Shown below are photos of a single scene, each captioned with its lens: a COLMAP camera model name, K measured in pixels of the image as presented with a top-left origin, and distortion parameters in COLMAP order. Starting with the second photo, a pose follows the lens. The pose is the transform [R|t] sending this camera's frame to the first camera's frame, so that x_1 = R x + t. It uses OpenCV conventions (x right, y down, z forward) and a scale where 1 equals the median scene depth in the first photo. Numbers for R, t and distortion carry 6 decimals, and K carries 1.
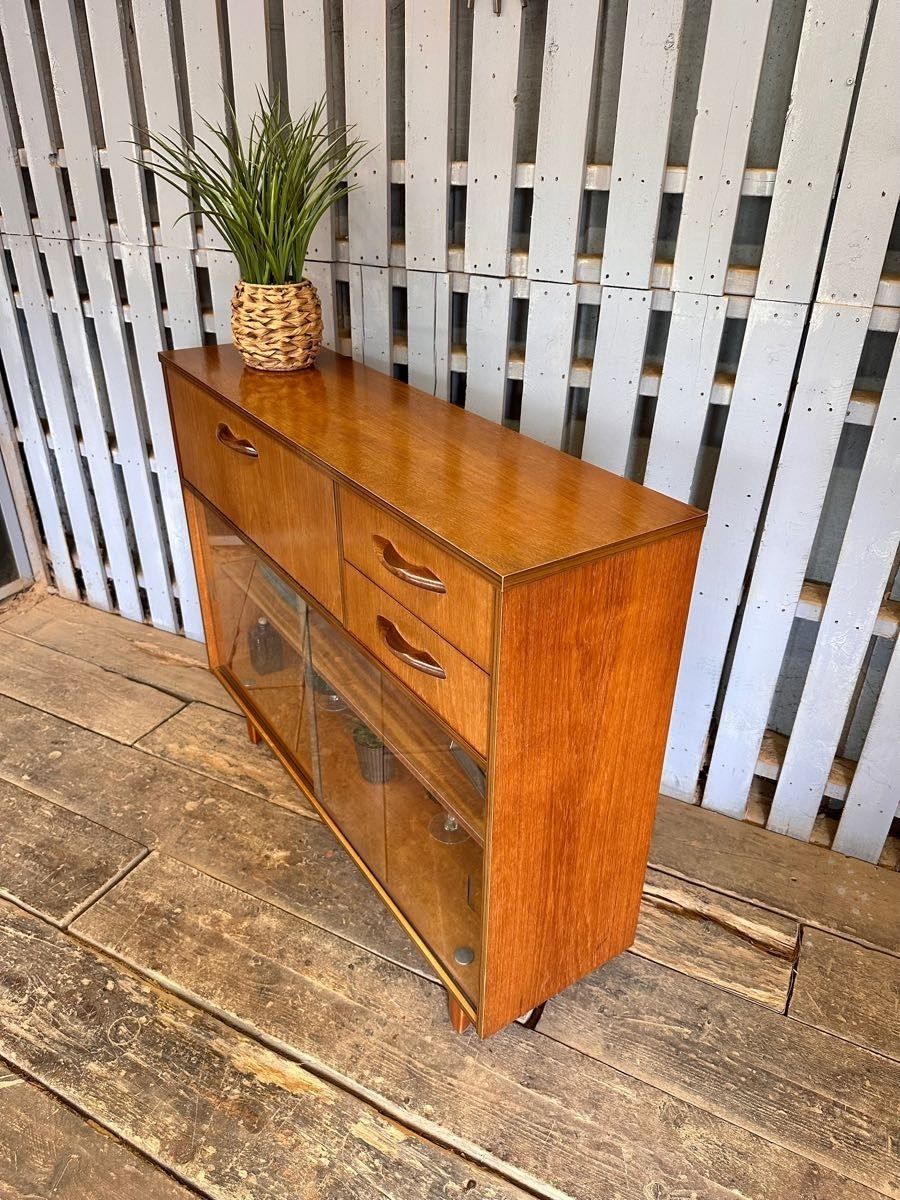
lens RADIAL K [[851.6, 0, 449.4], [0, 851.6, 602.8], [0, 0, 1]] dist [0.010850, -0.021978]
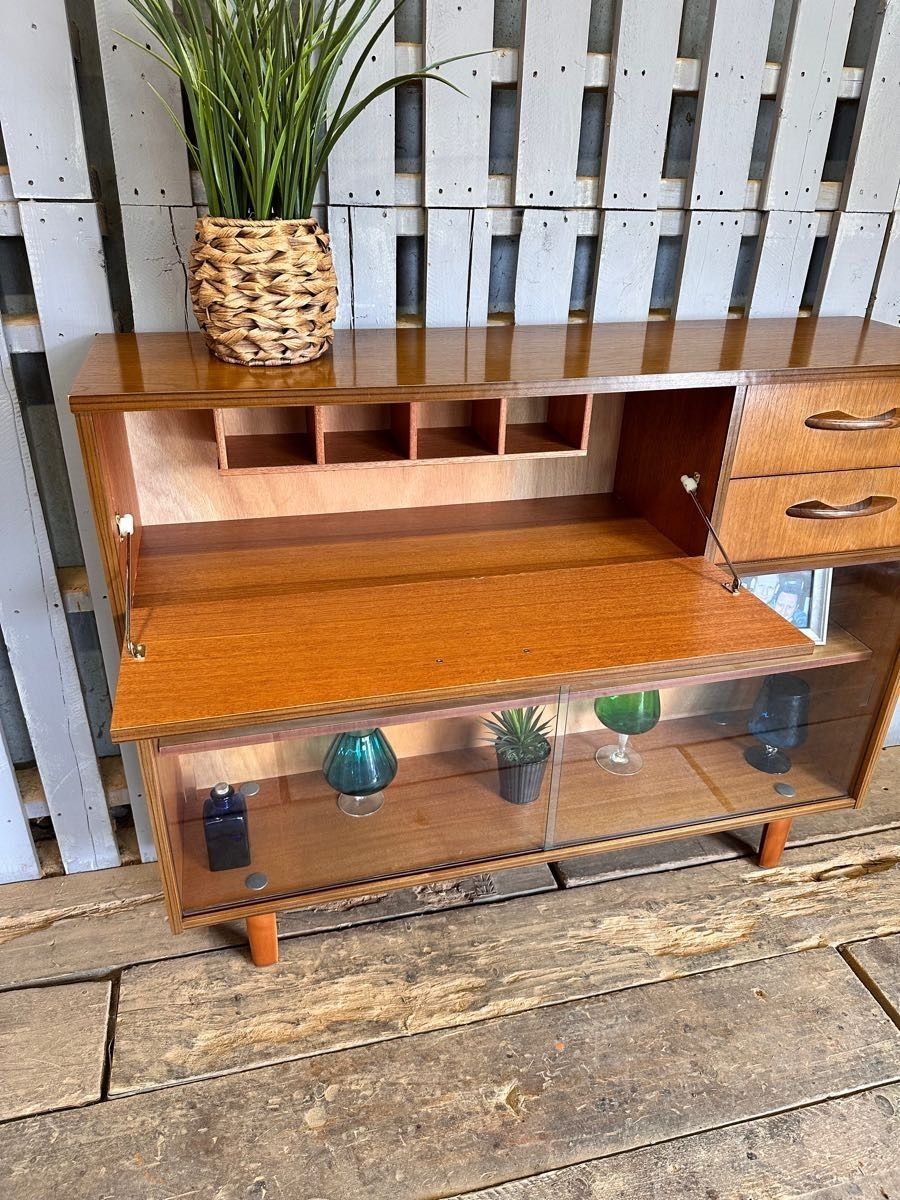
lens RADIAL K [[850.1, 0, 448.7], [0, 850.1, 600.9], [0, 0, 1]] dist [0.001062, -0.011319]
pose [[0.747091, -0.300488, 0.592926, -0.603241], [0.312178, 0.946111, 0.086131, -0.161283], [-0.586855, 0.120751, 0.800637, 0.535020]]
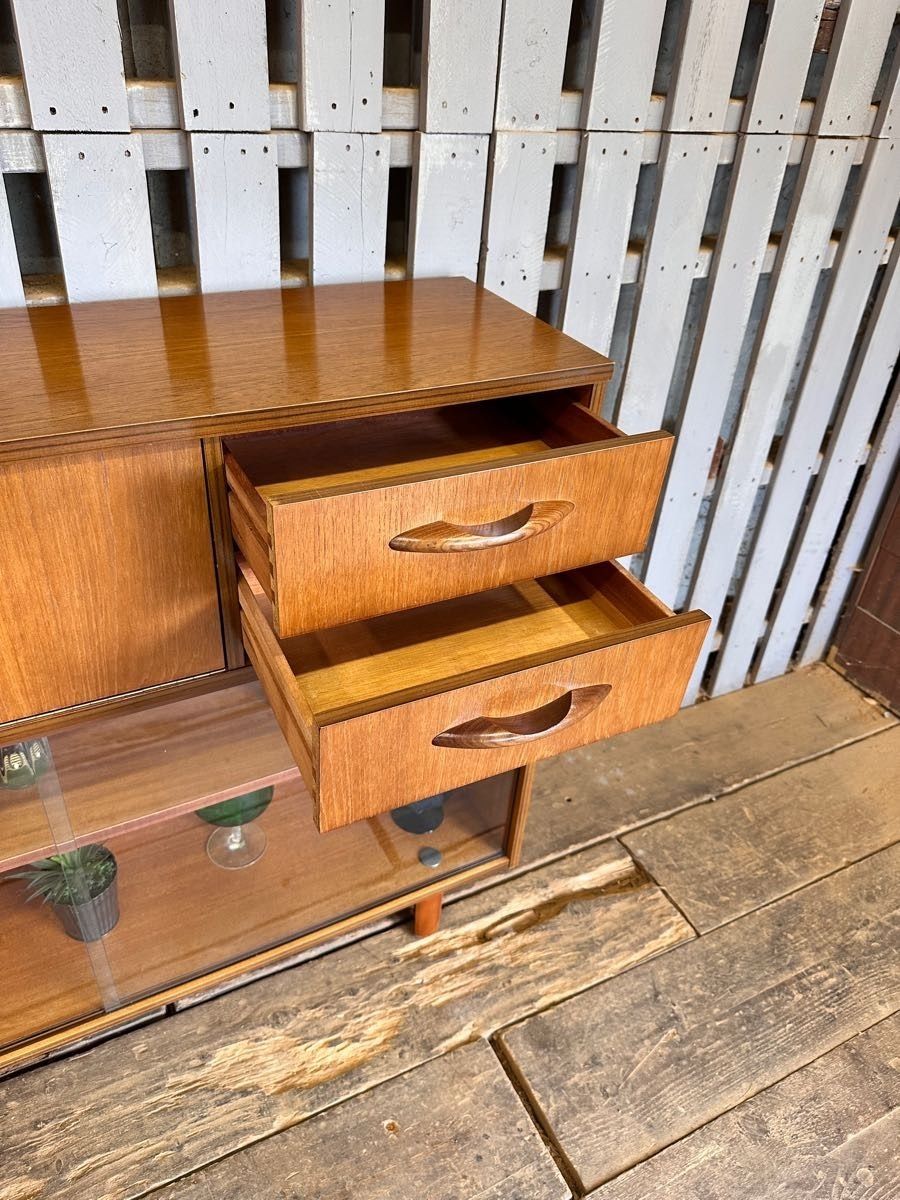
lens RADIAL K [[854.4, 0, 440.9], [0, 854.4, 602.6], [0, 0, 1]] dist [-0.005069, -0.010006]
pose [[0.582924, -0.439294, 0.683535, -0.243517], [0.348711, 0.895091, 0.277872, -0.196427], [-0.733894, 0.076378, 0.674957, 0.535398]]
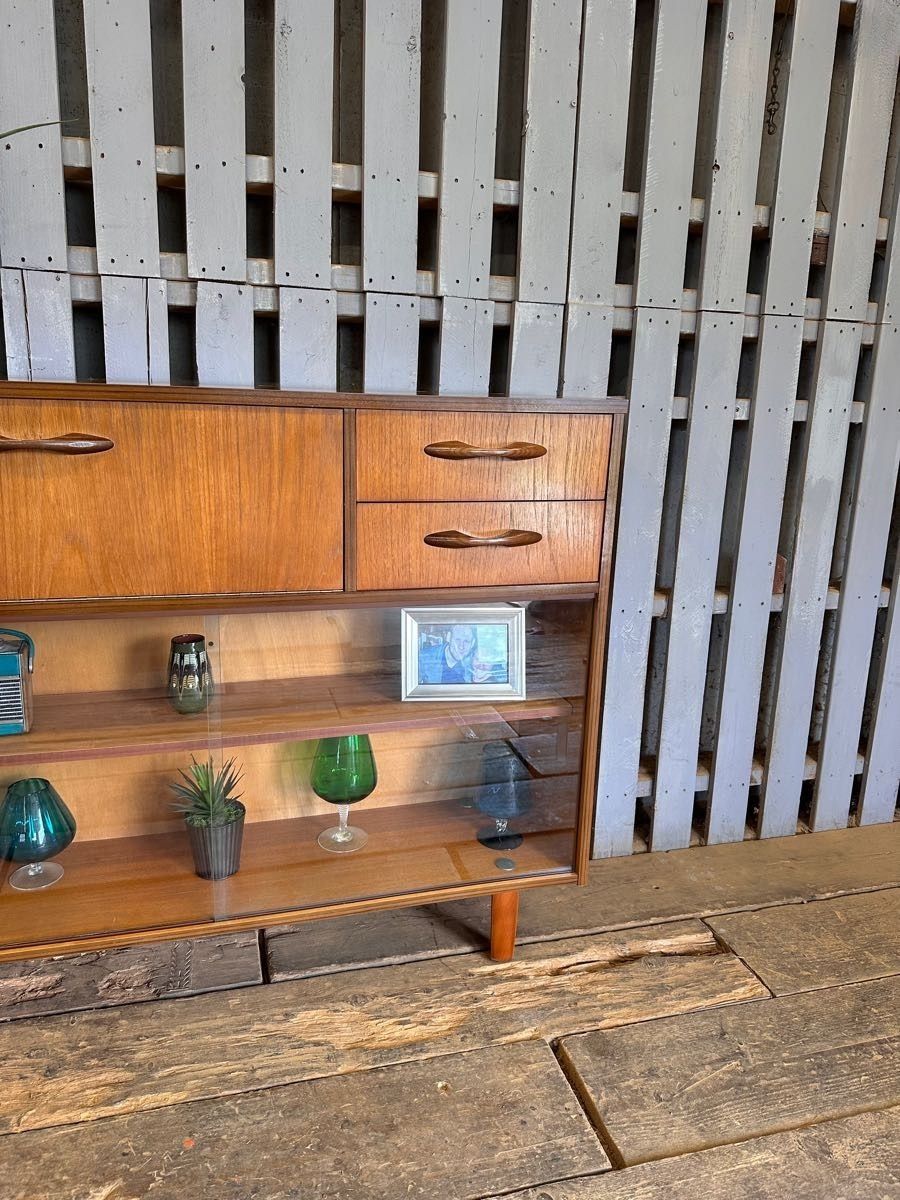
lens RADIAL K [[850.1, 0, 448.7], [0, 850.1, 600.9], [0, 0, 1]] dist [0.001062, -0.011319]
pose [[0.731335, -0.149400, 0.665453, -0.410930], [0.313003, 0.940413, -0.132861, 0.085533], [-0.605952, 0.305455, 0.734520, 0.390831]]
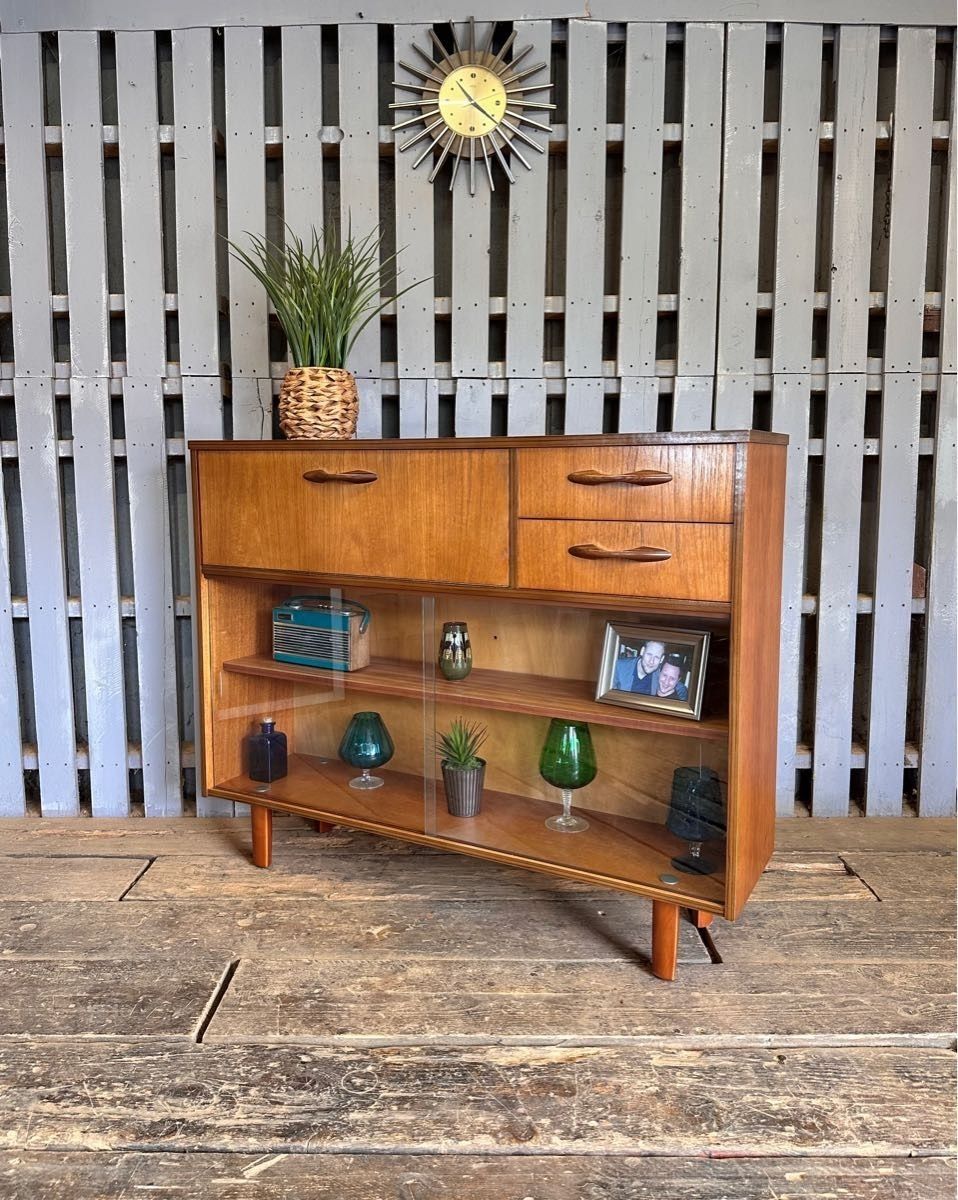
lens RADIAL K [[927.1, 0, 472.8], [0, 927.1, 564.4], [0, 0, 1]] dist [0.026142, -0.041200]
pose [[0.888486, -0.062865, 0.454577, -0.635433], [0.234807, 0.913360, -0.332626, 0.346729], [-0.394282, 0.402271, 0.826269, -0.017416]]
